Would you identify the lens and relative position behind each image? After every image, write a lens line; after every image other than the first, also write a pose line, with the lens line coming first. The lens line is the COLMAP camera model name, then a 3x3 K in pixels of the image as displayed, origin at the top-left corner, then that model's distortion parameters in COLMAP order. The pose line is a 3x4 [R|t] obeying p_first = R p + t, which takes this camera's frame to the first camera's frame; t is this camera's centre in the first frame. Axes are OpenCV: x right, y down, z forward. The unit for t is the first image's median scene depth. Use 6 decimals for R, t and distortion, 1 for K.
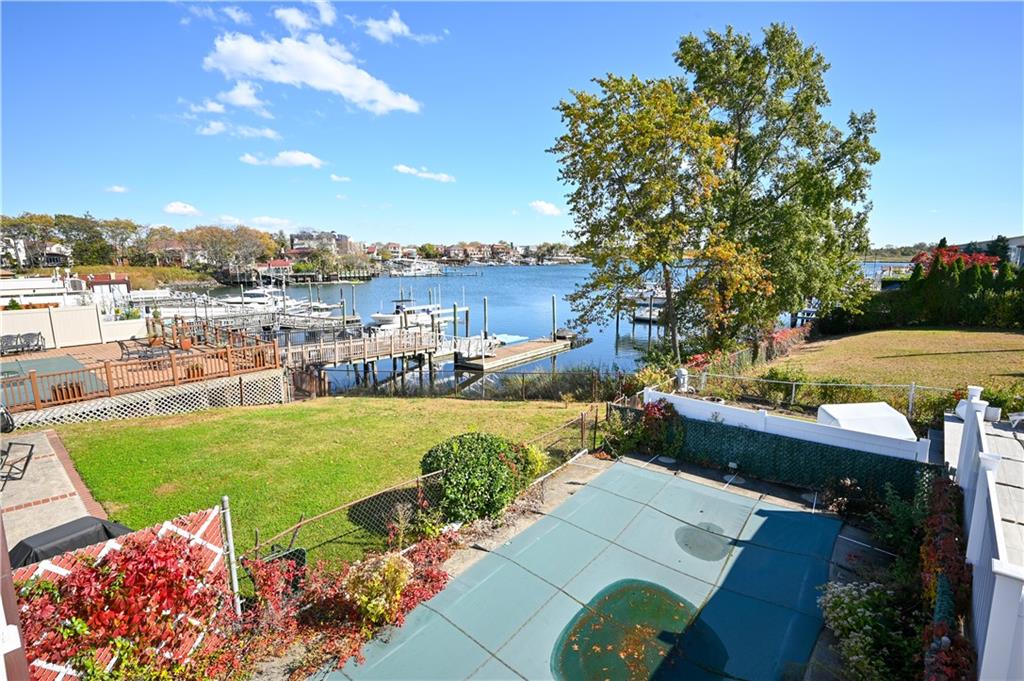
lens RADIAL K [[488.5, 0, 515.8], [0, 488.5, 344.4], [0, 0, 1]] dist [0.000829, -0.000395]
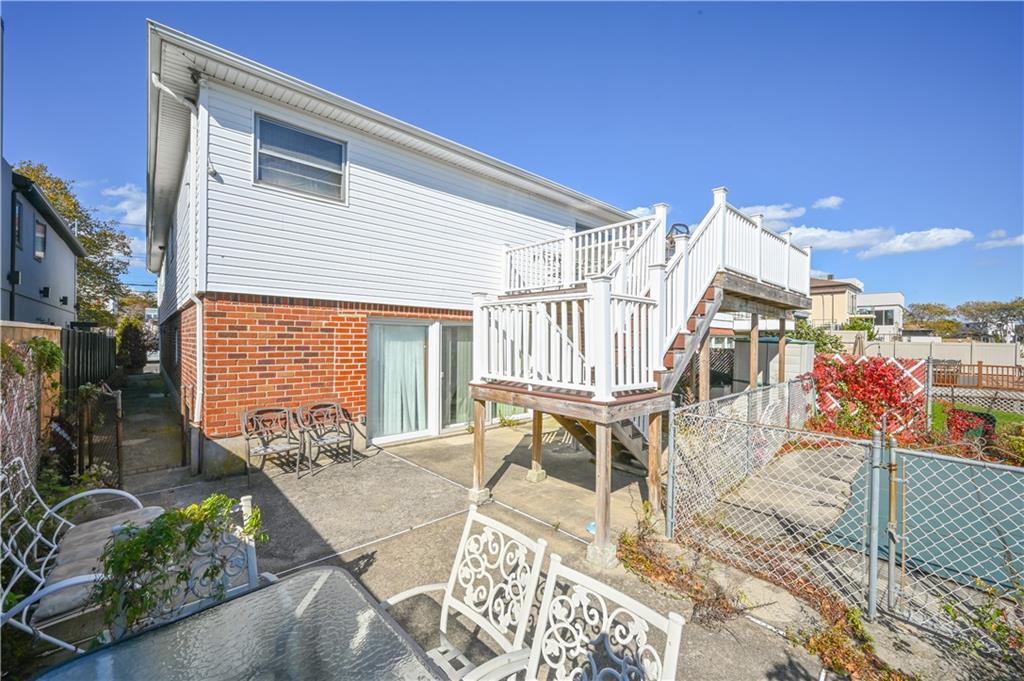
lens RADIAL K [[406.4, 0, 516.7], [0, 406.4, 342.0], [0, 0, 1]] dist [-0.000536, -0.000148]
pose [[-0.104746, 0.006441, -0.994478, 0.150351], [-0.189494, 0.981529, 0.026316, 0.072913], [0.976279, 0.191204, -0.101590, -0.049329]]
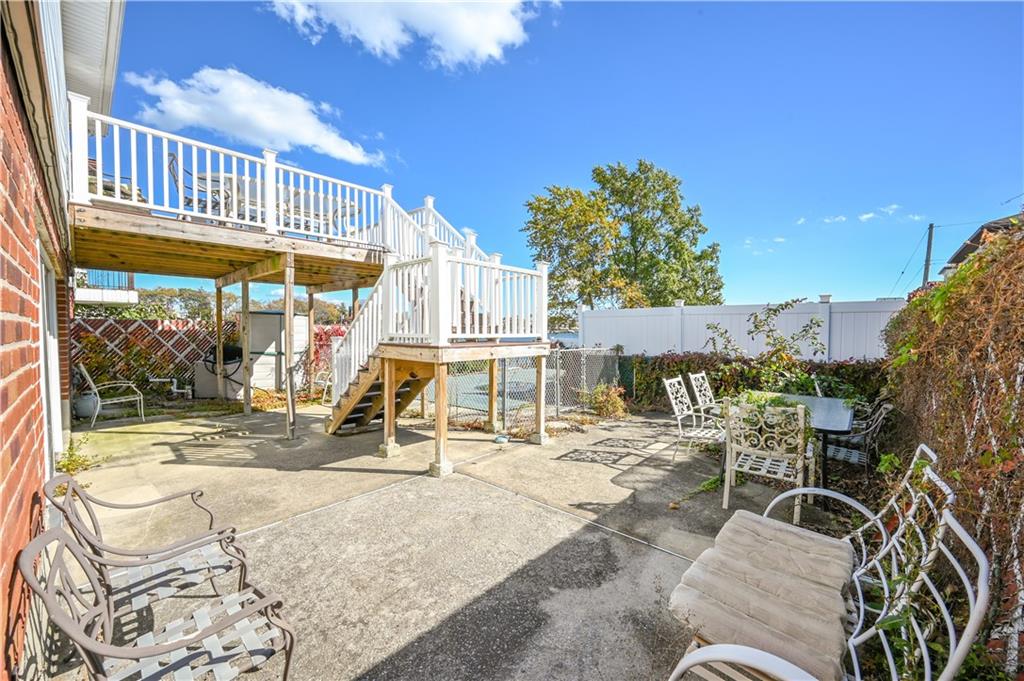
lens RADIAL K [[406.4, 0, 516.7], [0, 406.4, 342.0], [0, 0, 1]] dist [-0.000536, -0.000148]
pose [[0.999634, 0.005614, -0.026458, 0.051317], [-0.009460, 0.989007, -0.147566, 0.105959], [0.025338, 0.147763, 0.988698, -0.179215]]
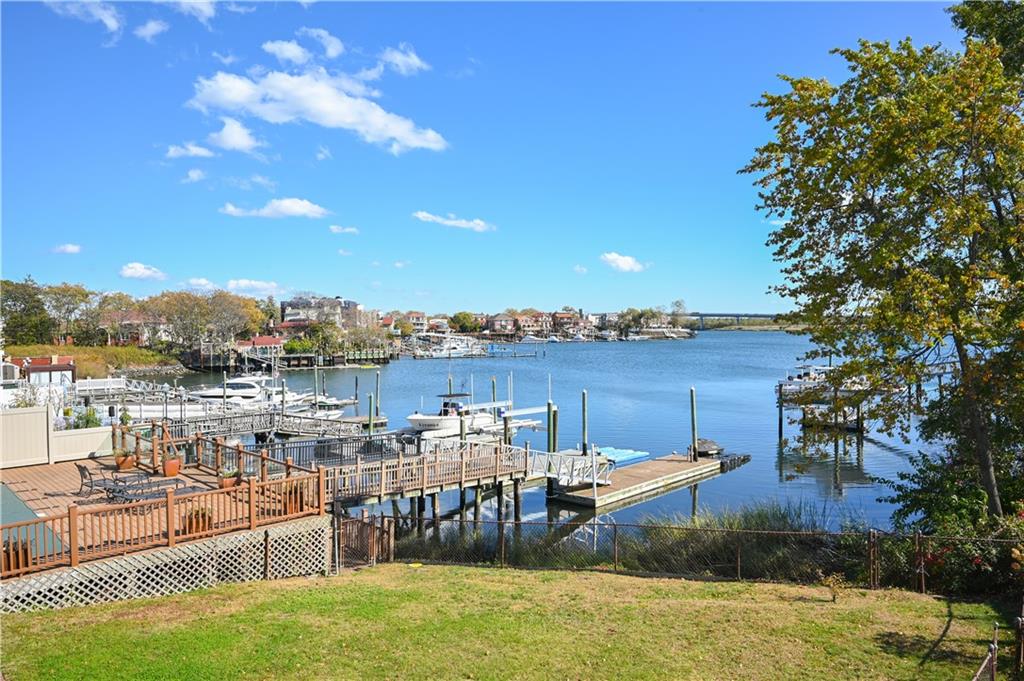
lens RADIAL K [[702.5, 0, 512.0], [0, 702.5, 340.5], [0, 0, 1]] dist [-0.008243, 0.003336]
pose [[0.995248, -0.005946, -0.097193, -0.079540], [-0.009775, 0.986991, -0.160476, -0.012957], [0.096883, 0.160664, 0.982243, 0.063298]]
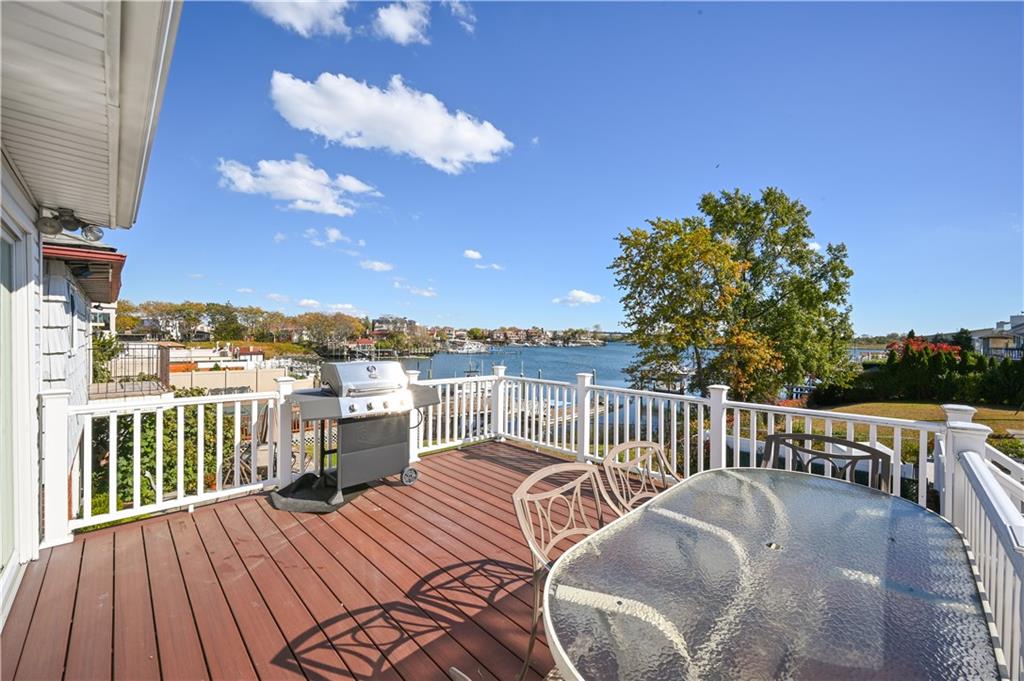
lens RADIAL K [[406.4, 0, 516.7], [0, 406.4, 342.0], [0, 0, 1]] dist [-0.000536, -0.000148]
pose [[0.997847, 0.016943, -0.063354, -0.066772], [-0.027465, 0.985214, -0.169113, 0.015004], [0.059552, 0.170489, 0.983558, -0.079518]]
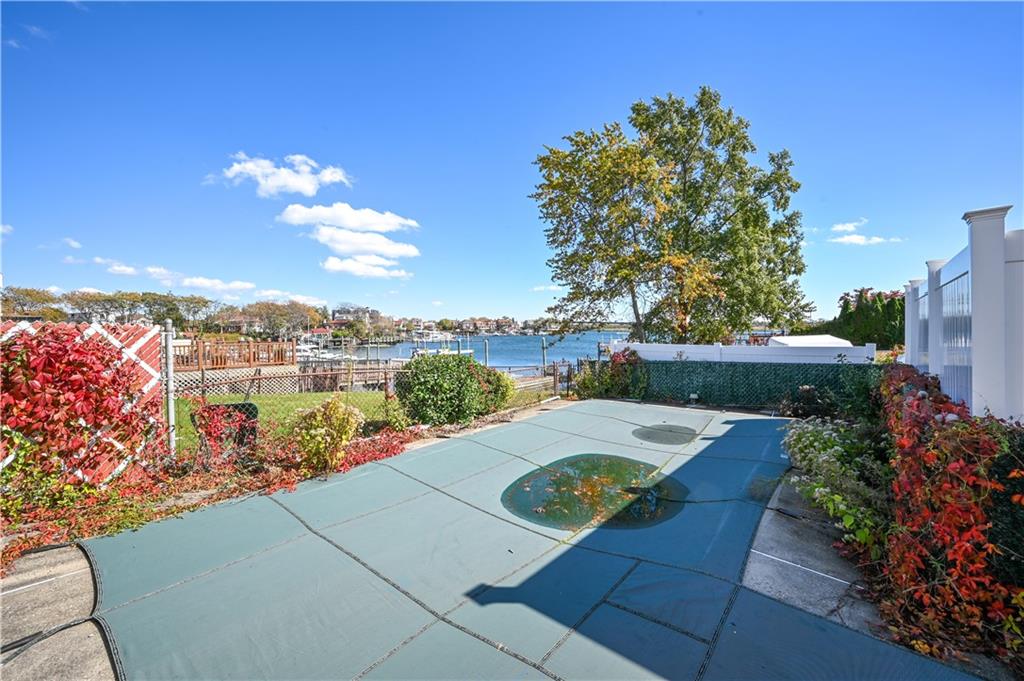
lens RADIAL K [[404.8, 0, 516.1], [0, 404.8, 338.8], [0, 0, 1]] dist [0.000710, -0.000036]
pose [[0.999954, -0.009138, -0.003008, 0.015958], [0.008531, 0.986818, -0.161607, 0.070018], [0.004445, 0.161574, 0.986851, 0.028334]]
